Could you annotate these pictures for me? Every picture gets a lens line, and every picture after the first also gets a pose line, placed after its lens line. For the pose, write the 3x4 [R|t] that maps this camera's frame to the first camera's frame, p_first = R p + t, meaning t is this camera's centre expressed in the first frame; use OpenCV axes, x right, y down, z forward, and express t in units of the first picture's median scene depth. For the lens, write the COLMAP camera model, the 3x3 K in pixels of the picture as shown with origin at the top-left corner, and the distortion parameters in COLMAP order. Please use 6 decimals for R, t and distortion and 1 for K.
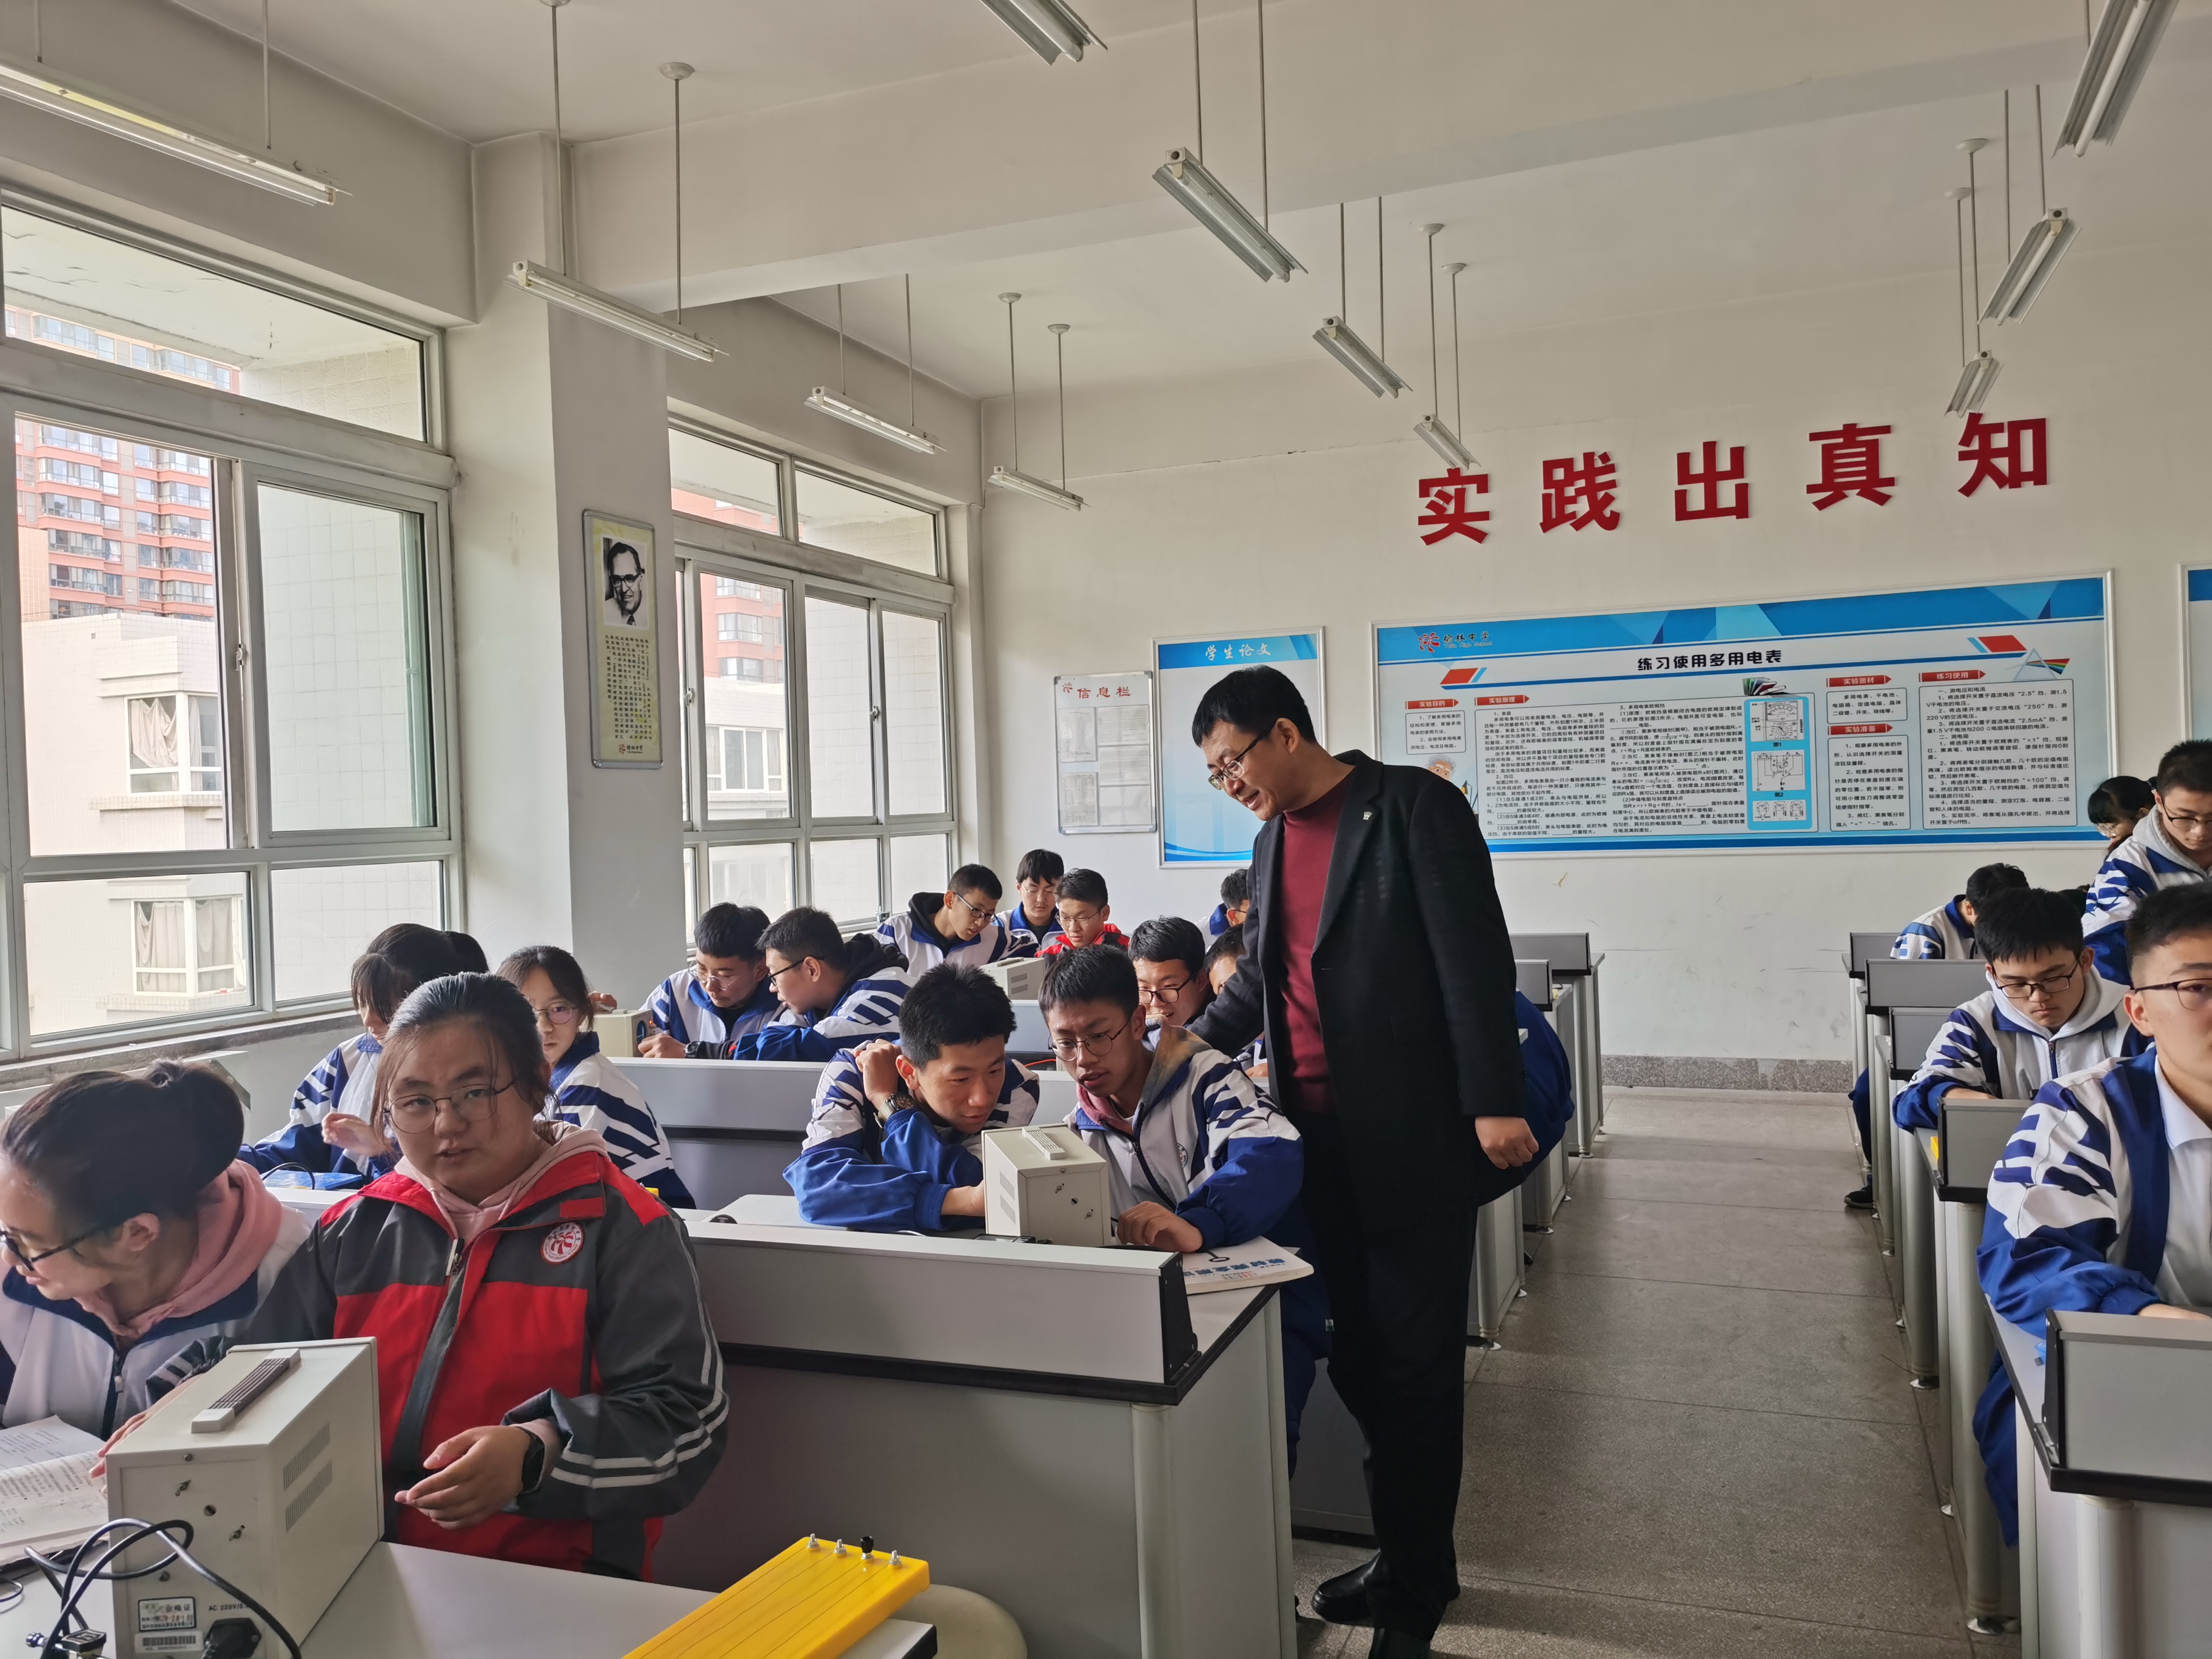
lens RADIAL K [[1699.5, 0, 1106.0], [0, 1699.5, 829.5], [0, 0, 1]] dist [0.081450, -0.115771]
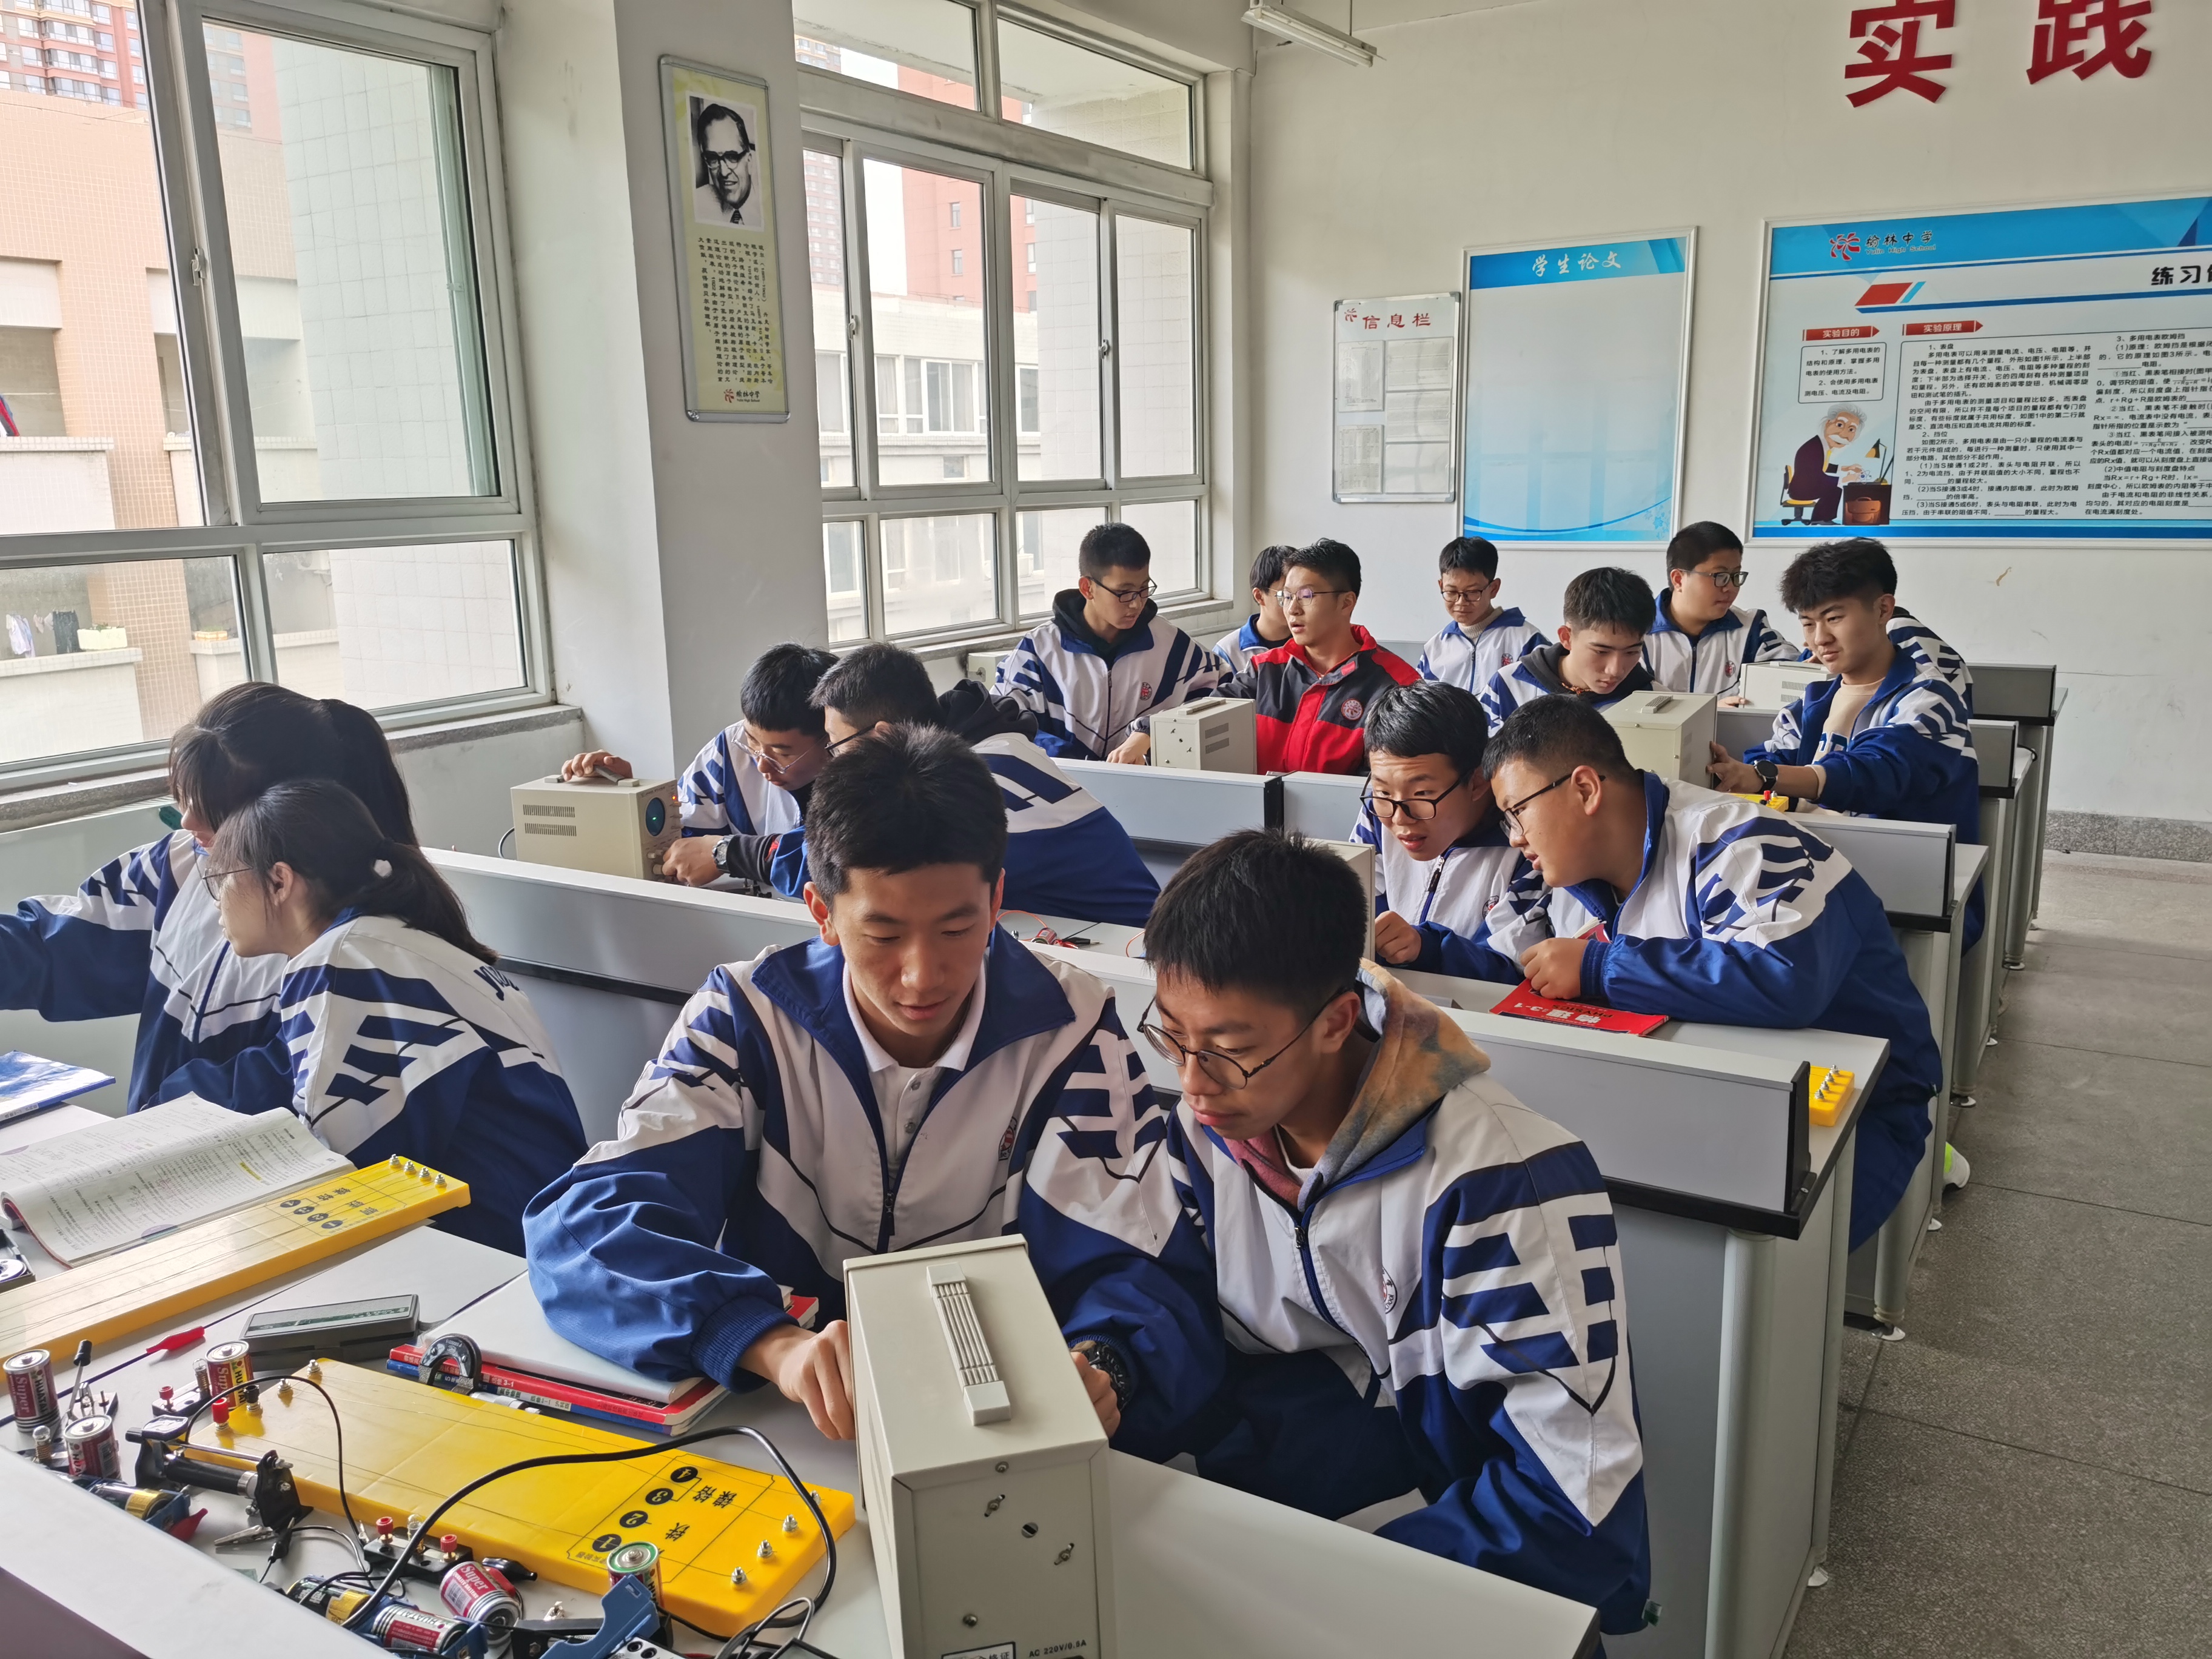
lens RADIAL K [[1699.5, 0, 1106.0], [0, 1699.5, 829.5], [0, 0, 1]] dist [0.081450, -0.115771]
pose [[0.983634, 0.049329, -0.173292, 0.018250], [-0.013165, 0.978898, 0.203926, -0.011746], [0.179694, -0.198307, 0.963527, 0.191591]]
